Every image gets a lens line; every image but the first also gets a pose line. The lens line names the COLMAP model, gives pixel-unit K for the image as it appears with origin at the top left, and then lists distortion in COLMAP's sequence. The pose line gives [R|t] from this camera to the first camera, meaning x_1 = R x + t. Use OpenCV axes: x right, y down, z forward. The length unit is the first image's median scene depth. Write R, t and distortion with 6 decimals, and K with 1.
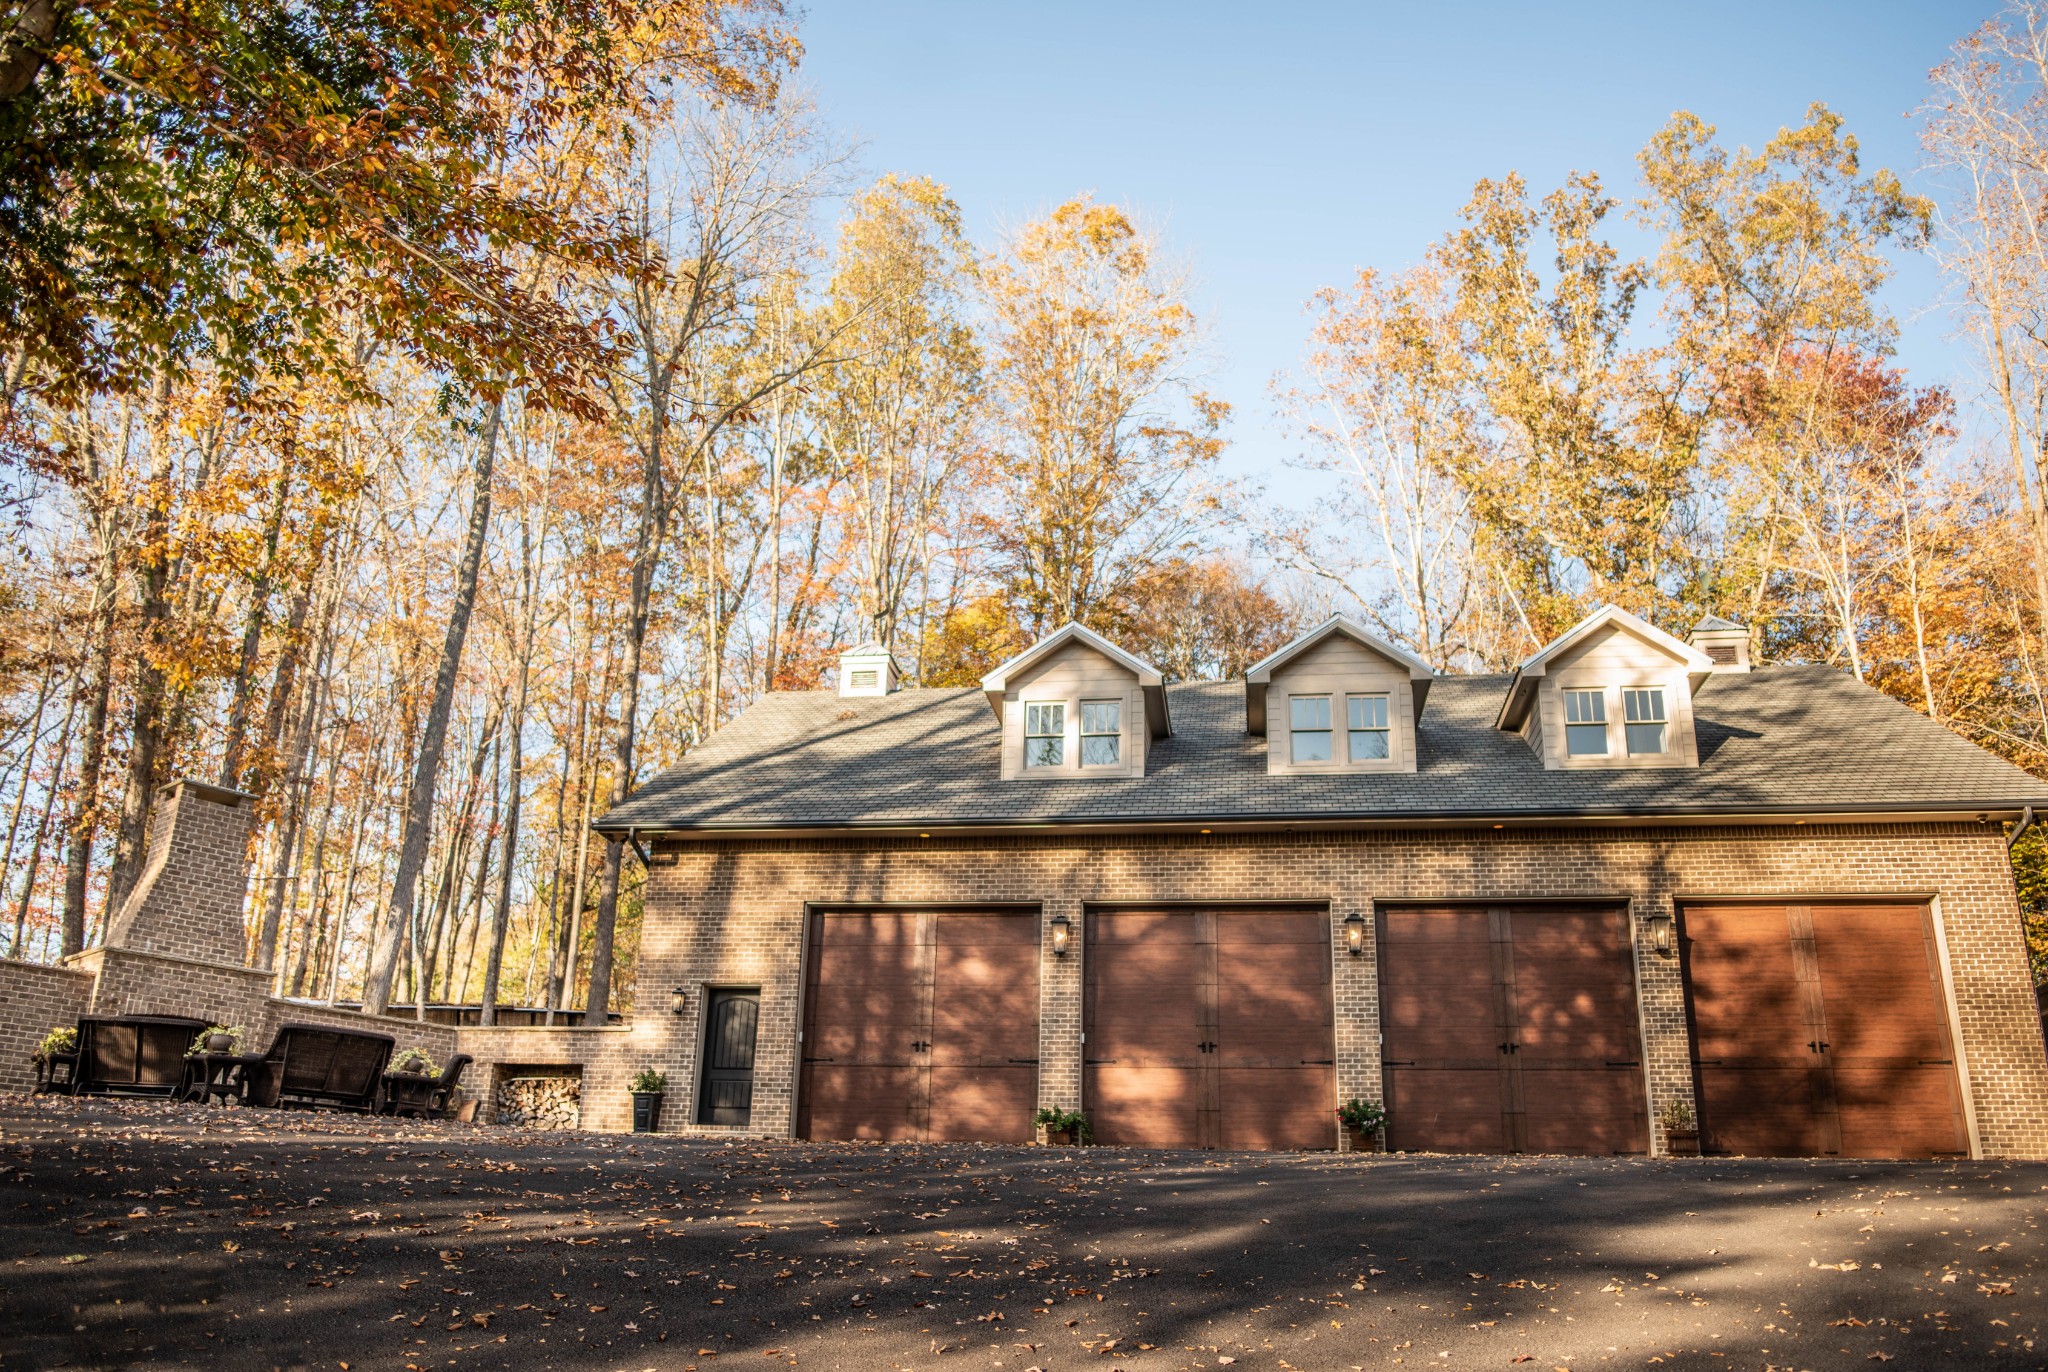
lens RADIAL K [[1699.3, 0, 1024.0], [0, 1699.3, 686.0], [0, 0, 1]] dist [-0.029155, 0.001870]
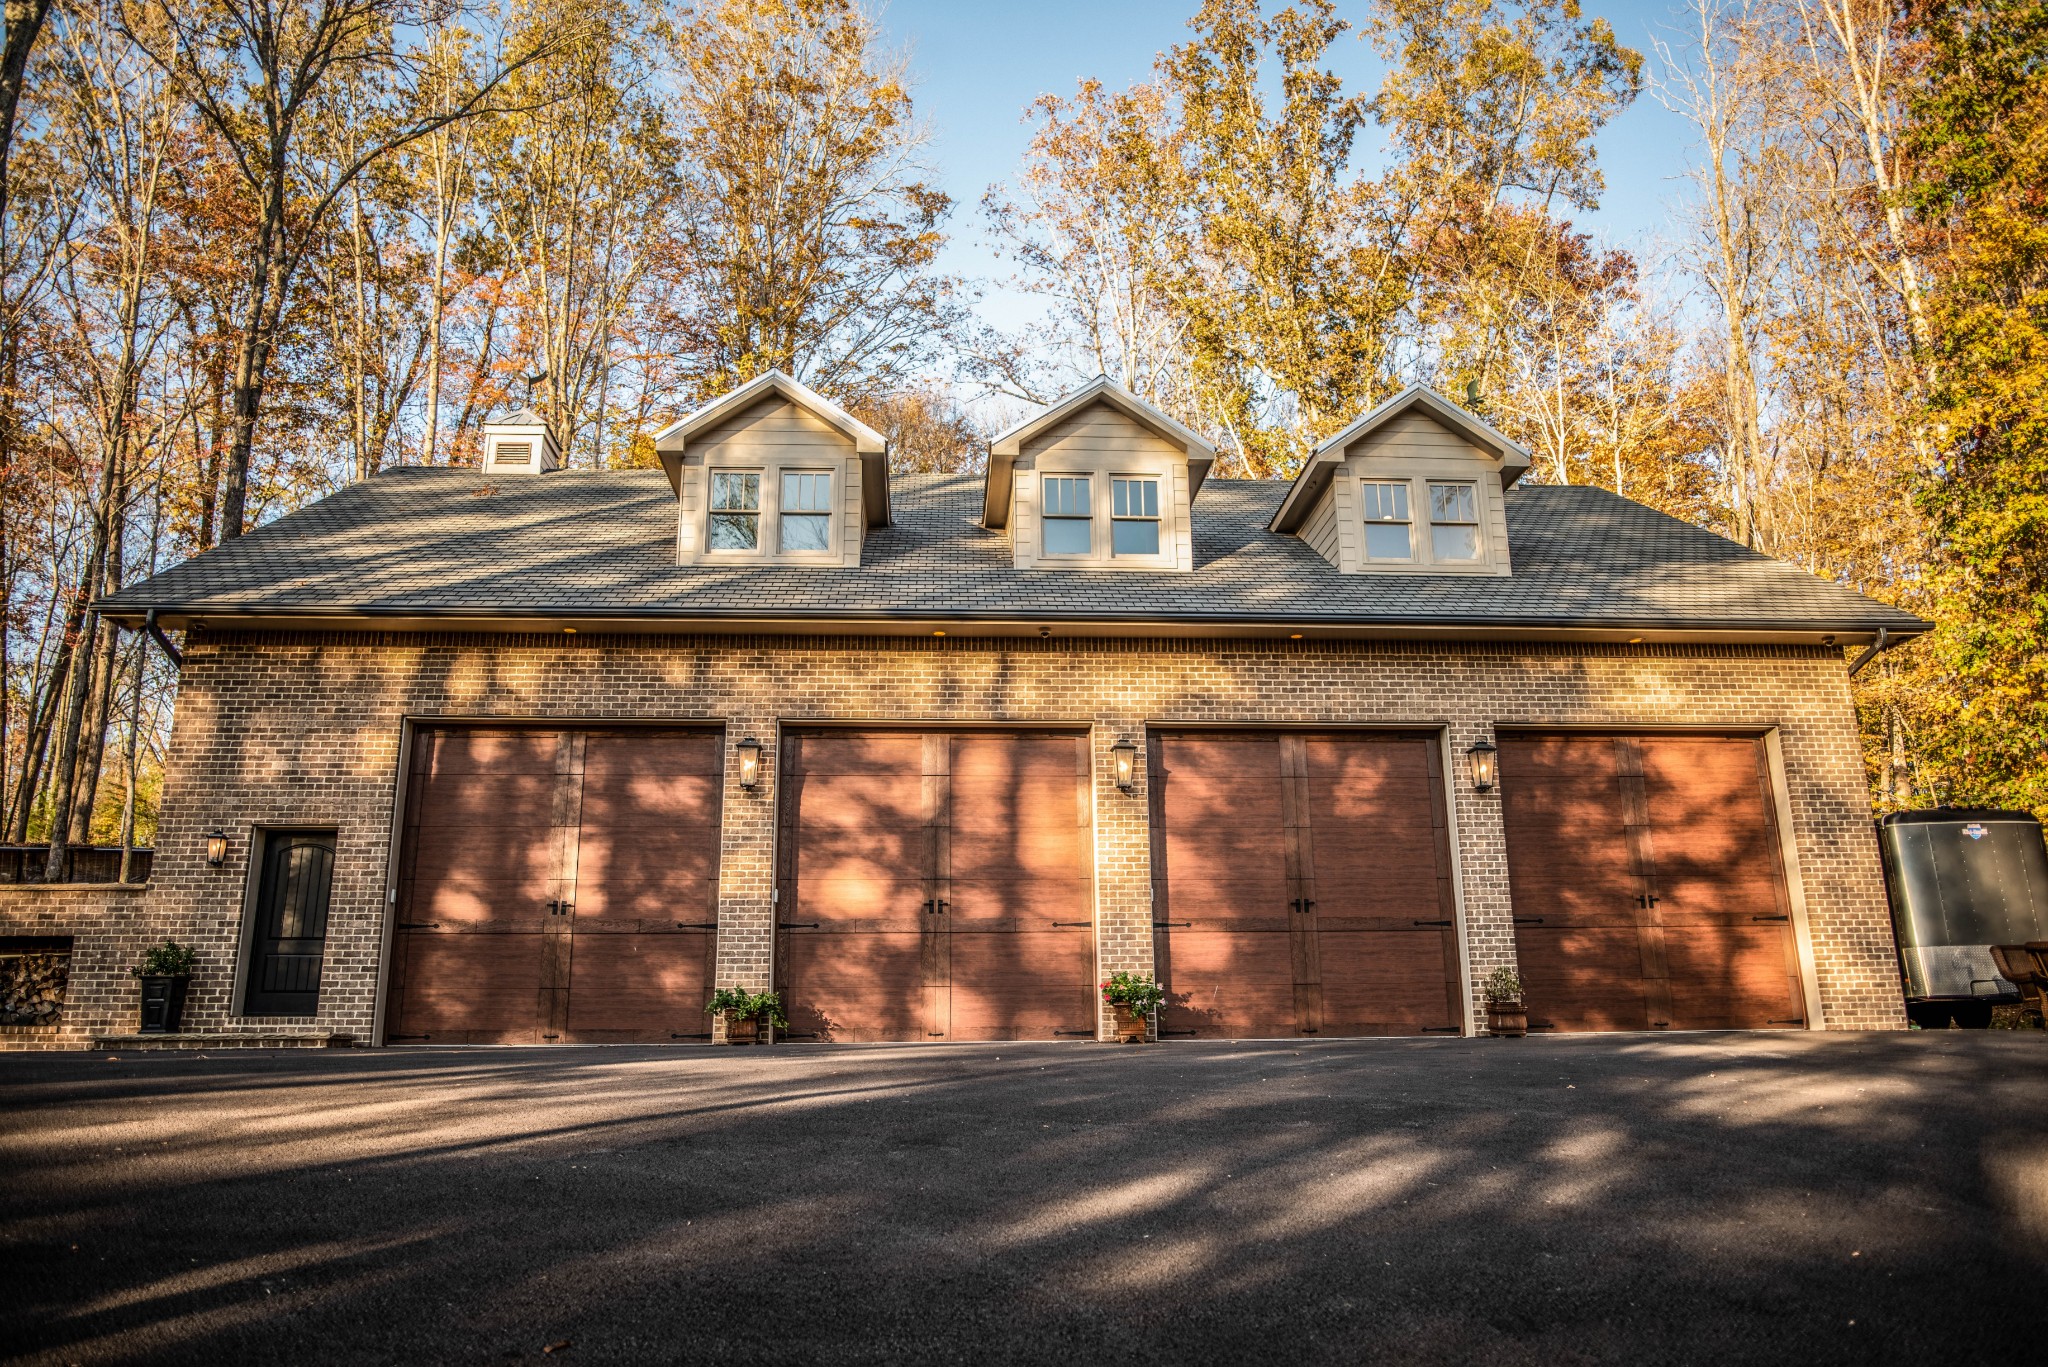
lens RADIAL K [[1569.4, 0, 1024.0], [0, 1569.4, 683.5], [0, 0, 1]] dist [-0.053204, 0.062064]
pose [[0.981077, 0.017924, 0.192787, 0.003138], [-0.035119, 0.995663, 0.086151, 0.022657], [-0.190407, -0.091291, 0.977451, 0.143084]]
